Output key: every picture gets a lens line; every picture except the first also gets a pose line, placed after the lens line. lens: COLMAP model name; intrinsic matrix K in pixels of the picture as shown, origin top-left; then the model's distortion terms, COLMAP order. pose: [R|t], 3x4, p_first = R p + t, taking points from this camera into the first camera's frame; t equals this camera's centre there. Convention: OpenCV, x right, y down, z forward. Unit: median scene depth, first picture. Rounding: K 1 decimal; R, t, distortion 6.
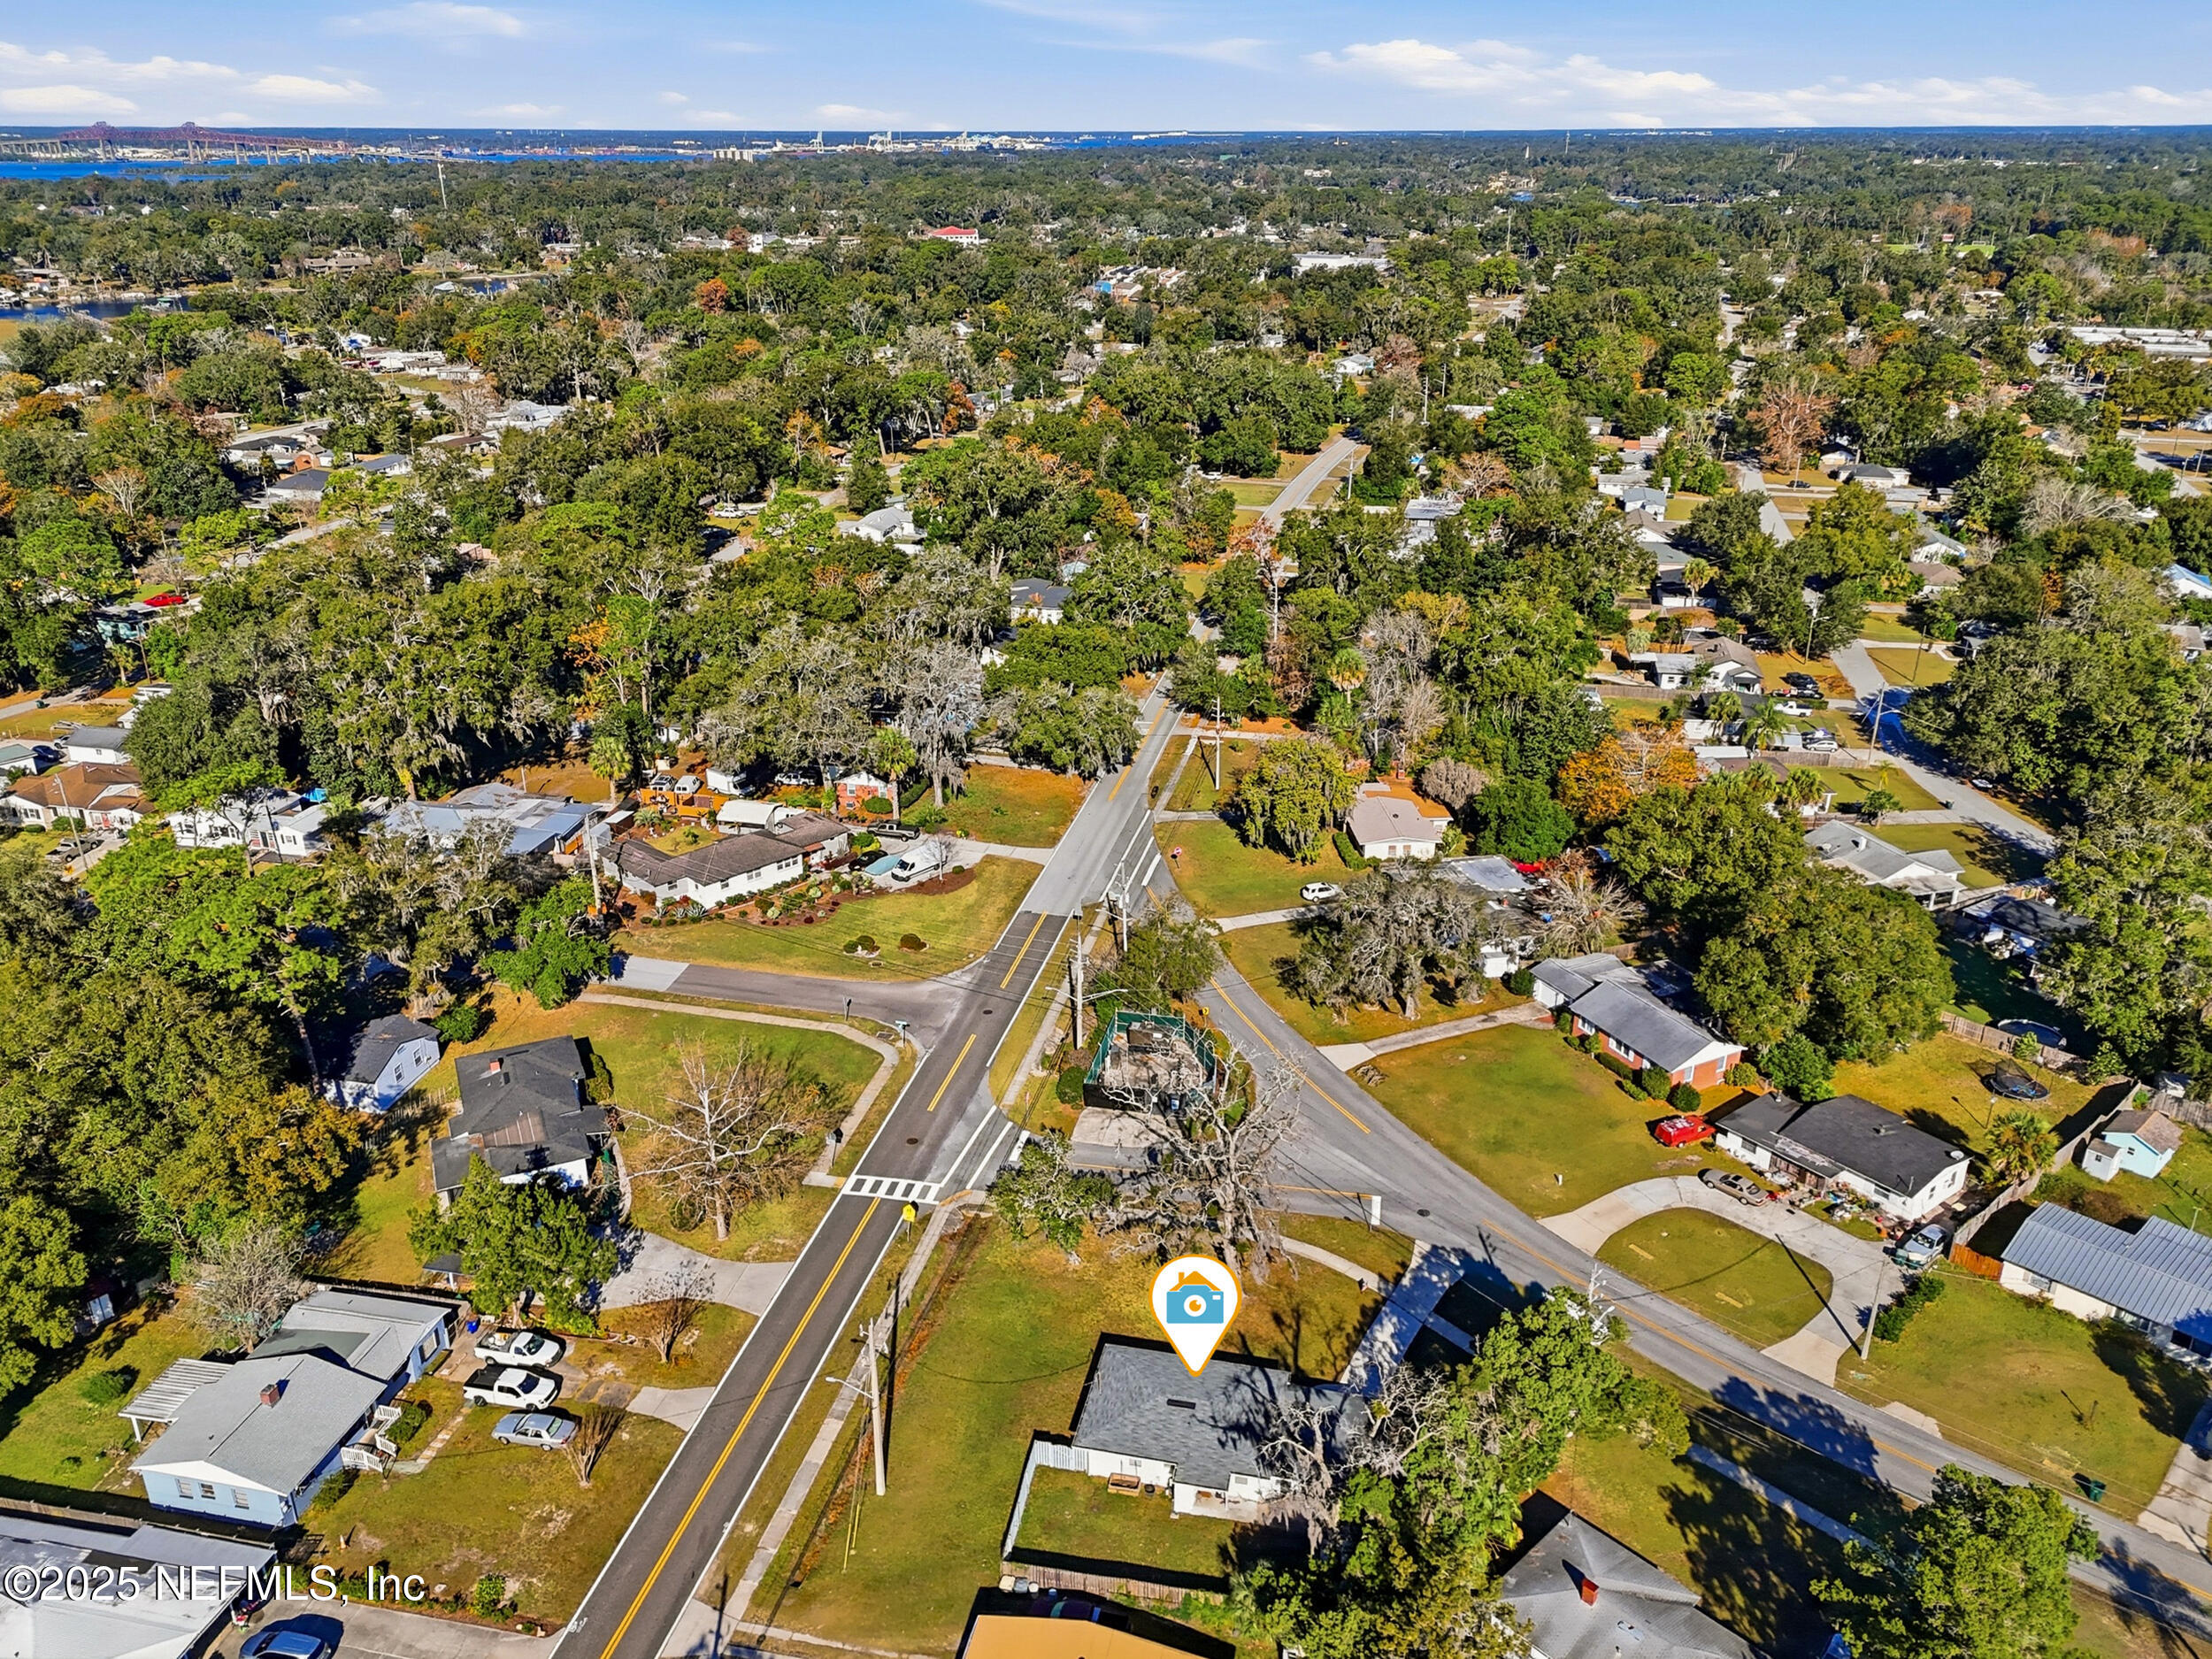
lens RADIAL K [[1660.4, 0, 1112.1], [0, 1660.4, 857.3], [0, 0, 1]] dist [0.081466, -0.065256]
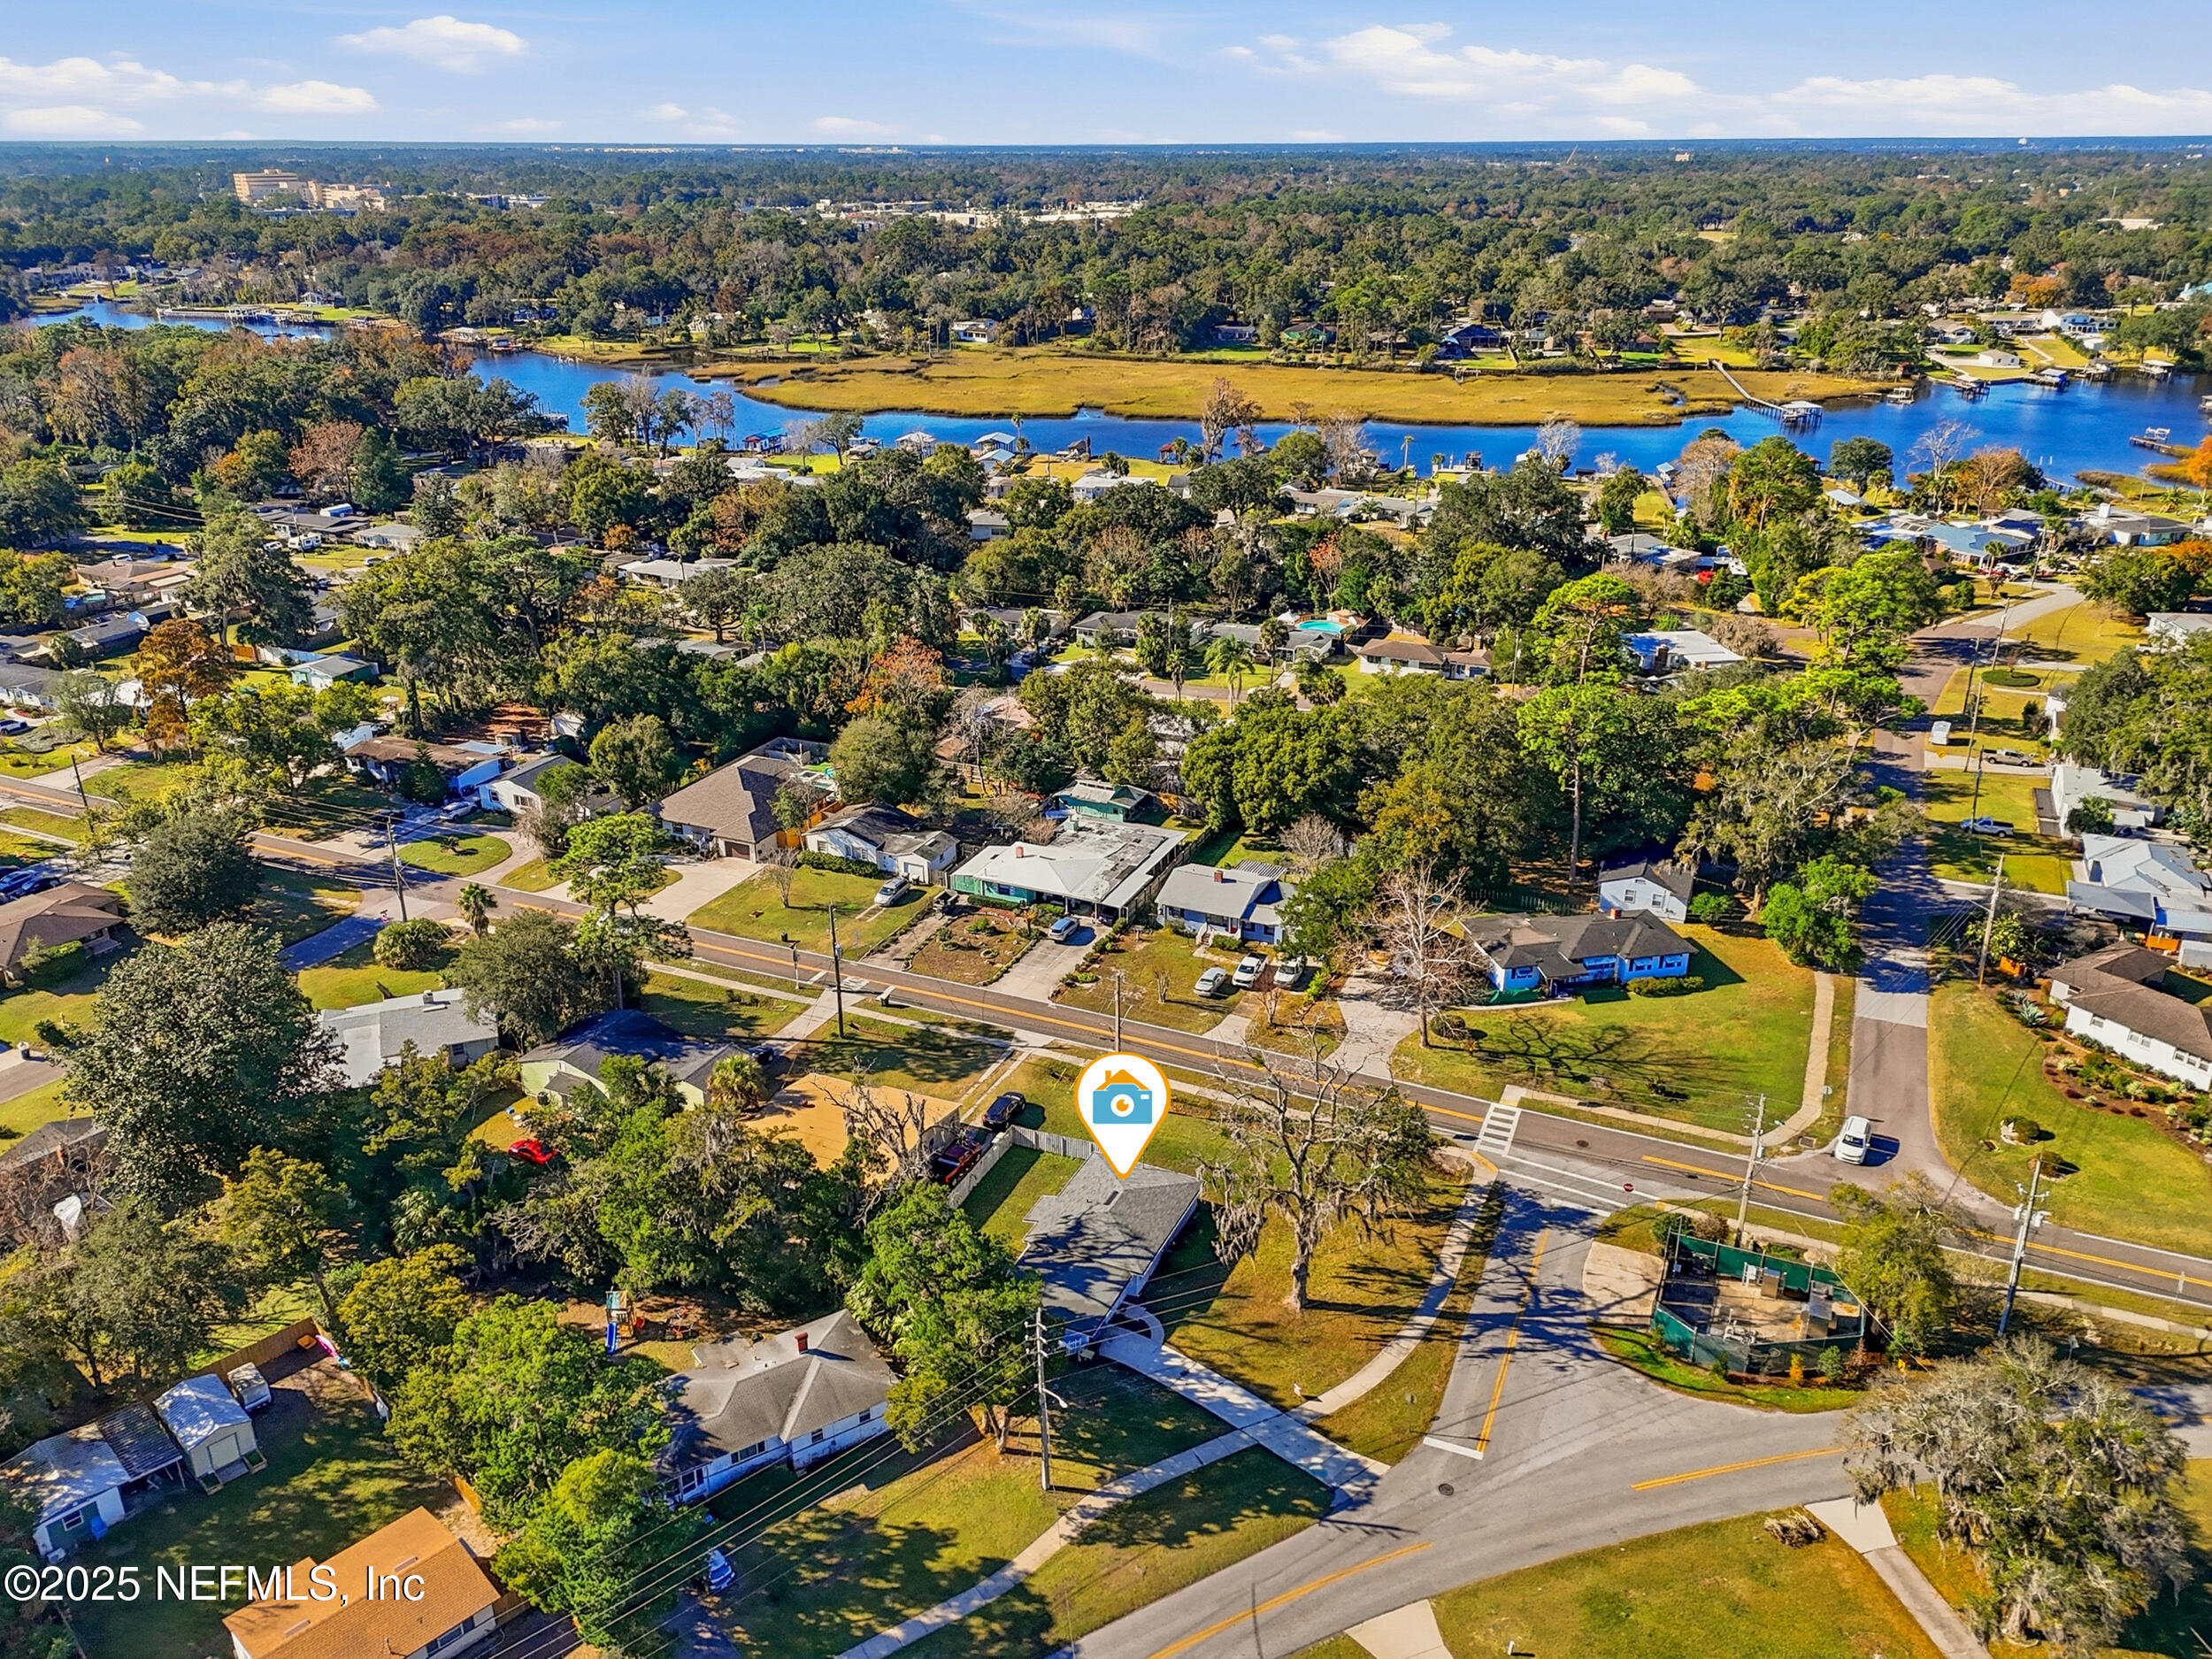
lens RADIAL K [[1656.7, 0, 1111.0], [0, 1656.7, 820.0], [0, 0, 1]] dist [0.105129, -0.113468]
pose [[-0.207459, 0.371650, -0.904896, 0.681381], [-0.390820, 0.816505, 0.424947, -0.265376], [0.896783, 0.441811, -0.024143, 0.614773]]
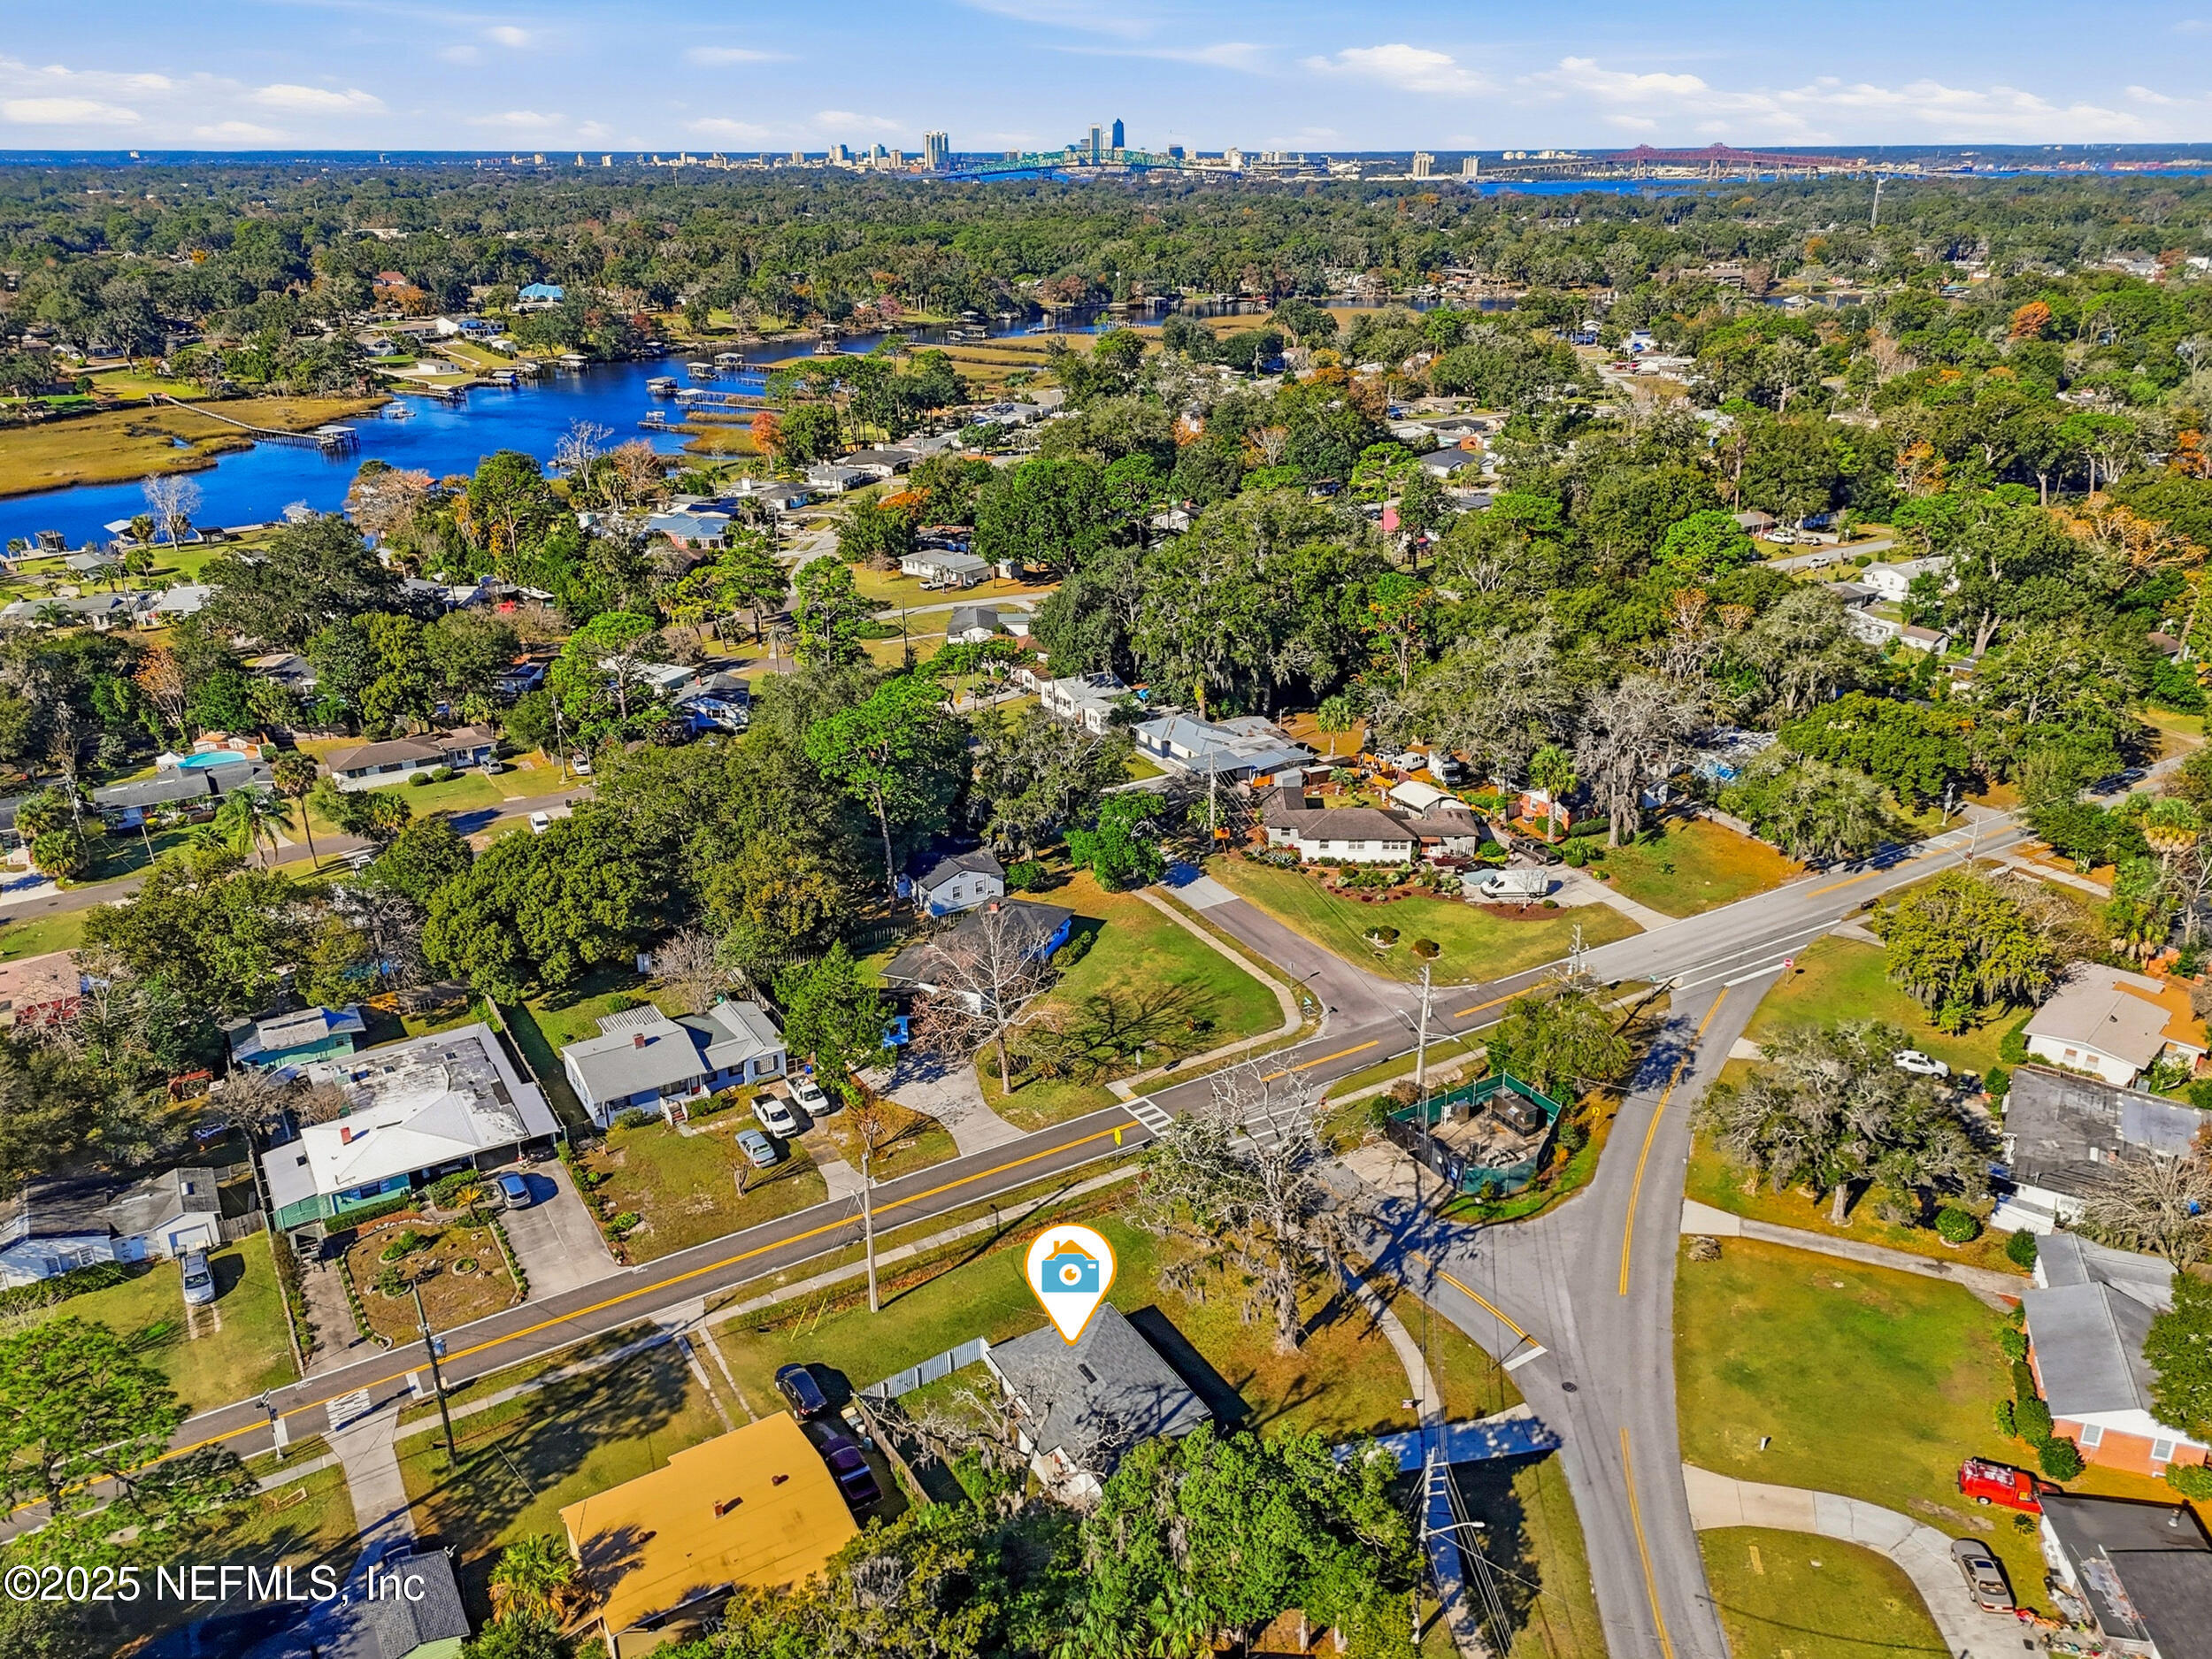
lens RADIAL K [[1656.7, 0, 1111.0], [0, 1656.7, 820.0], [0, 0, 1]] dist [0.105129, -0.113468]
pose [[0.692051, 0.269209, -0.669770, 0.434729], [-0.287523, 0.953877, 0.086316, -0.058693], [0.662115, 0.132839, 0.737535, 0.143749]]
